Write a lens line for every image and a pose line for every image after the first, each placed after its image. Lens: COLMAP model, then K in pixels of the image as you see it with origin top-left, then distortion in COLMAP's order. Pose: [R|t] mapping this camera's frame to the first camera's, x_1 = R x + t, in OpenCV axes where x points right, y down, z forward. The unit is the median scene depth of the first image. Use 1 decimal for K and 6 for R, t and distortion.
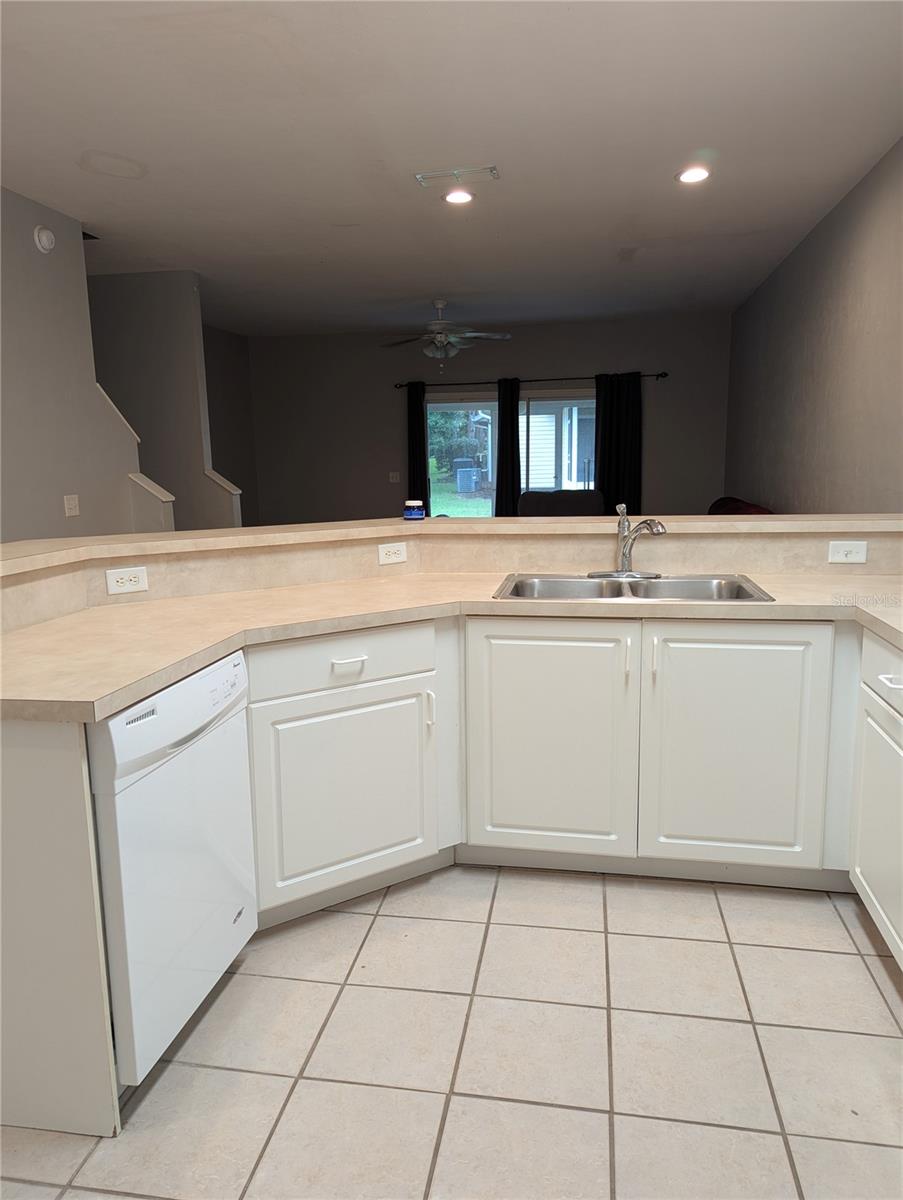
lens RADIAL K [[851.1, 0, 438.9], [0, 851.1, 599.9], [0, 0, 1]] dist [0.065622, -0.046486]
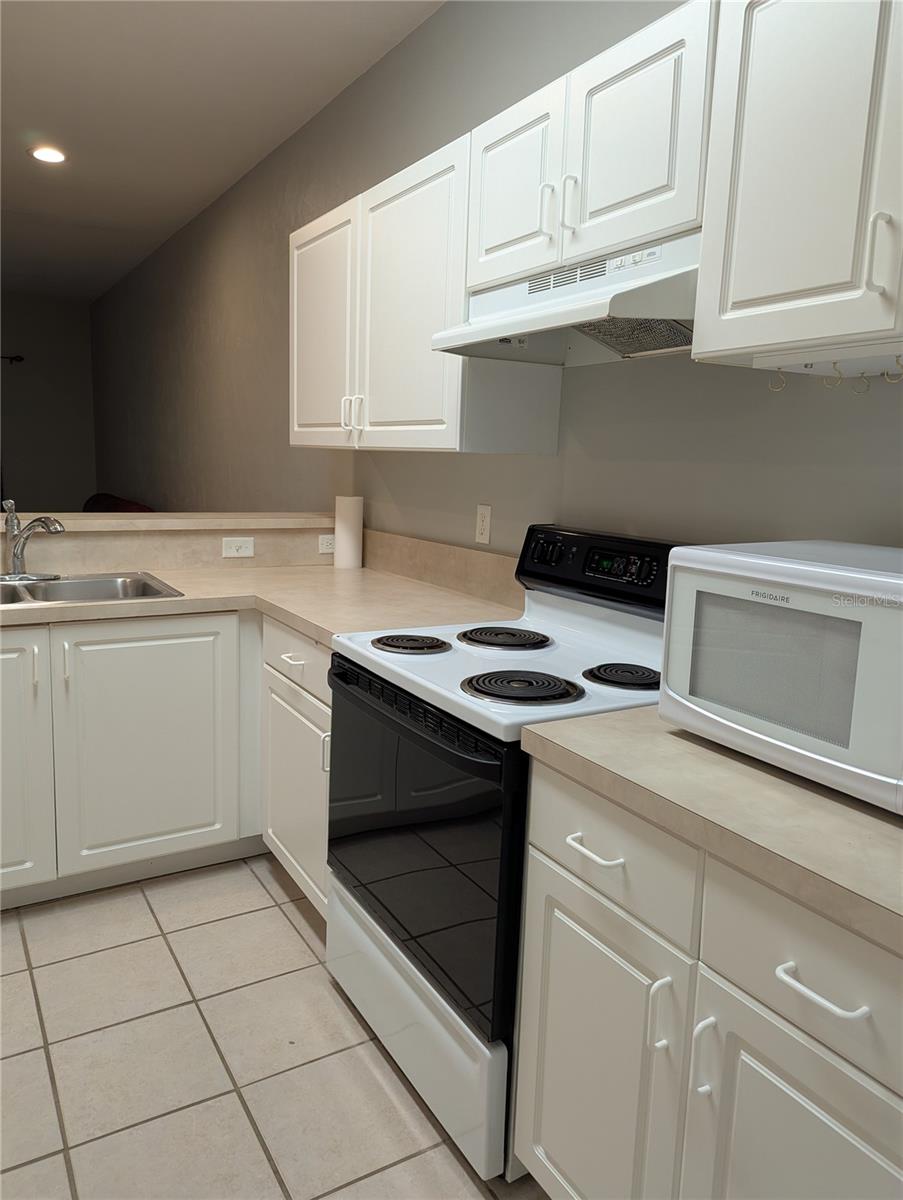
lens RADIAL K [[851.1, 0, 441.9], [0, 851.1, 605.4], [0, 0, 1]] dist [0.065622, -0.046486]
pose [[0.758712, -0.070134, 0.647639, -0.041520], [0.064610, 0.997387, 0.032317, -0.000410], [-0.648214, 0.017325, 0.761261, 0.007246]]
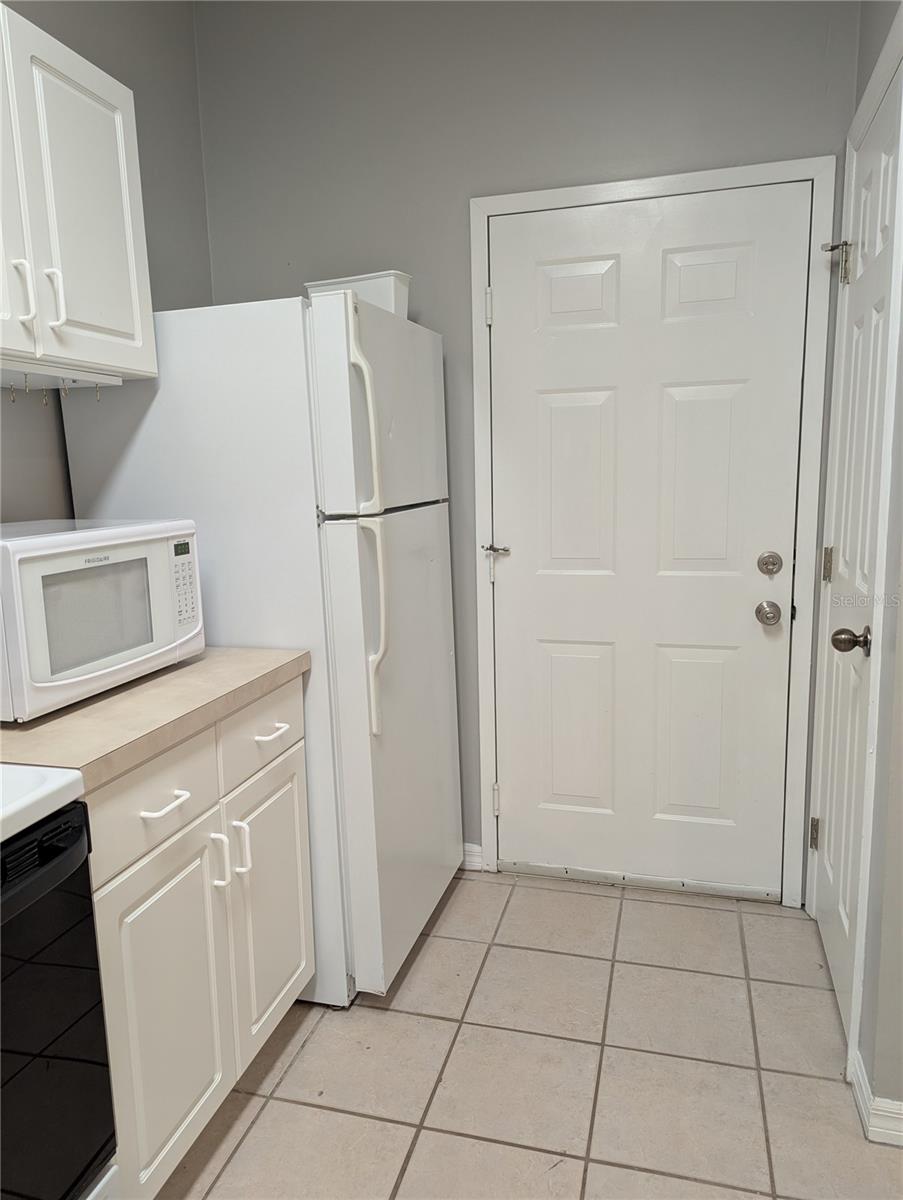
lens RADIAL K [[851.1, 0, 450.8], [0, 851.1, 600.1], [0, 0, 1]] dist [0.065622, -0.046486]
pose [[-0.995065, 0.024406, 0.096180, 0.096492], [0.054208, 0.945566, 0.320884, -0.127154], [-0.083112, 0.324514, -0.942222, 0.782452]]
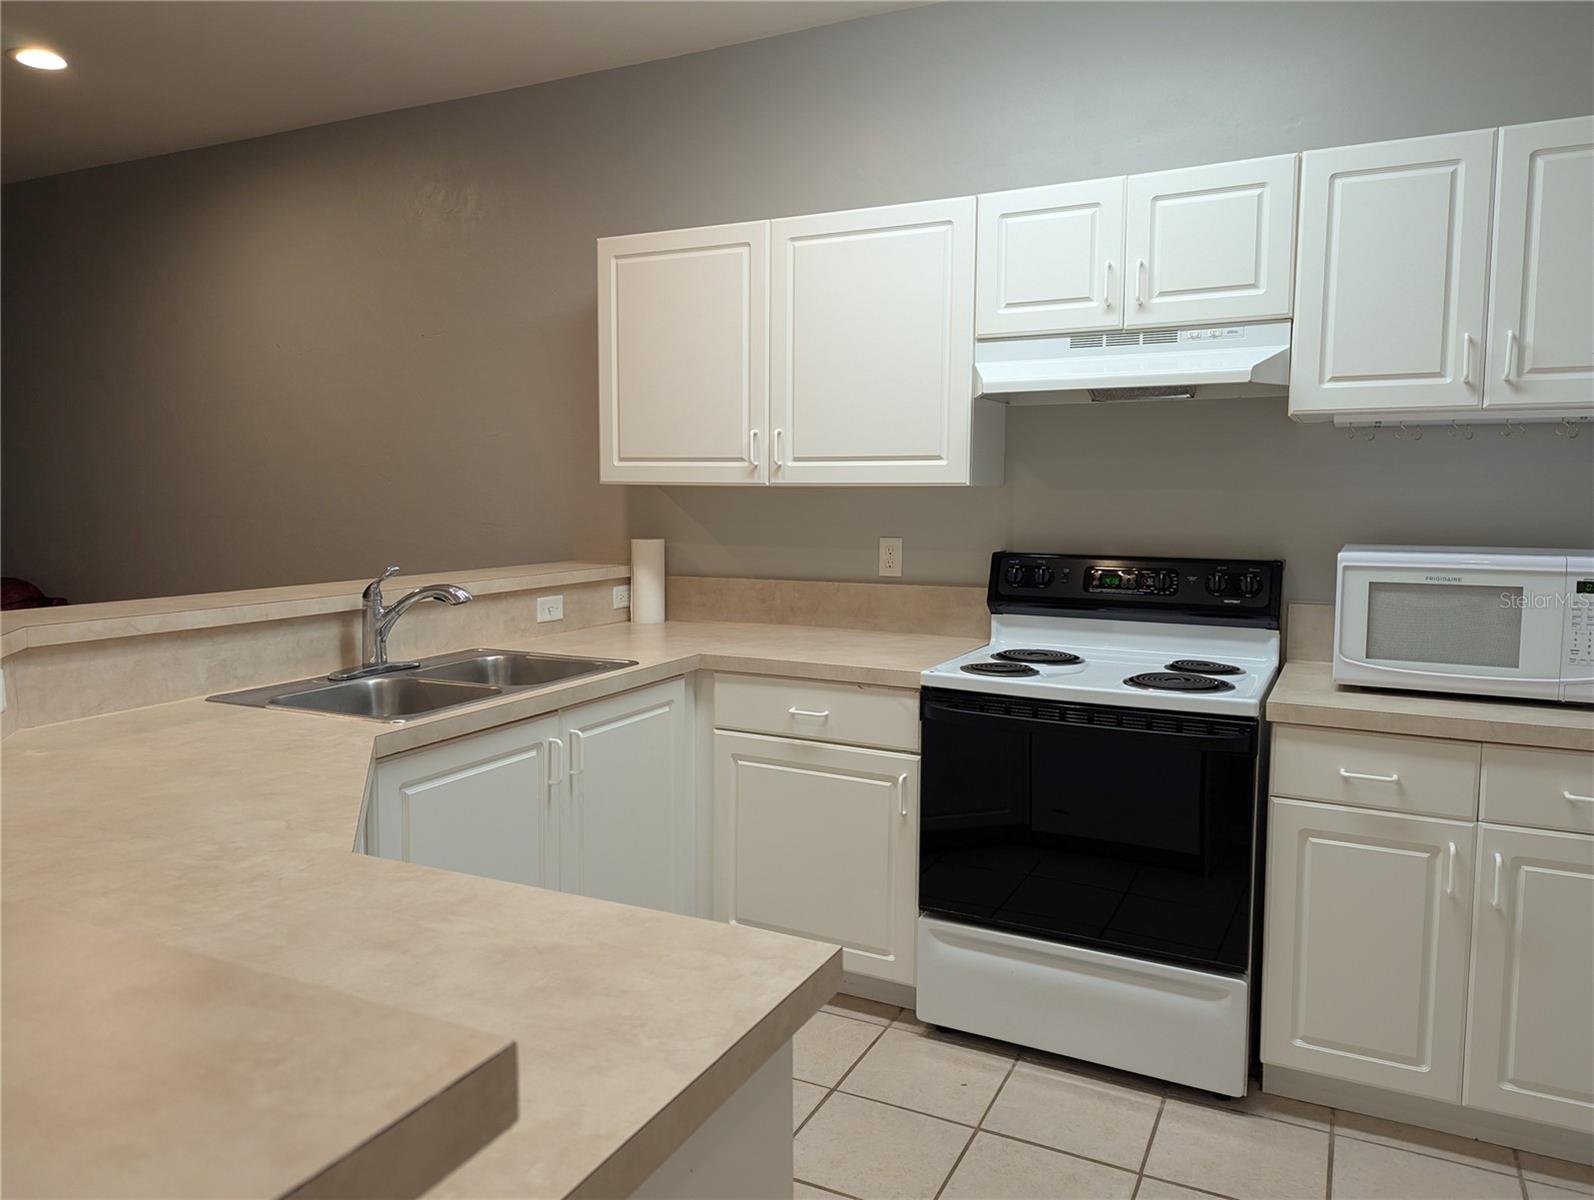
lens RADIAL K [[1137.9, 0, 784.9], [0, 1137.9, 605.2], [0, 0, 1]] dist [0.062542, -0.043018]
pose [[0.276368, -0.079545, 0.957754, -0.639999], [0.152859, 0.987521, 0.037908, -0.073400], [-0.948818, 0.135925, 0.285078, 0.481758]]
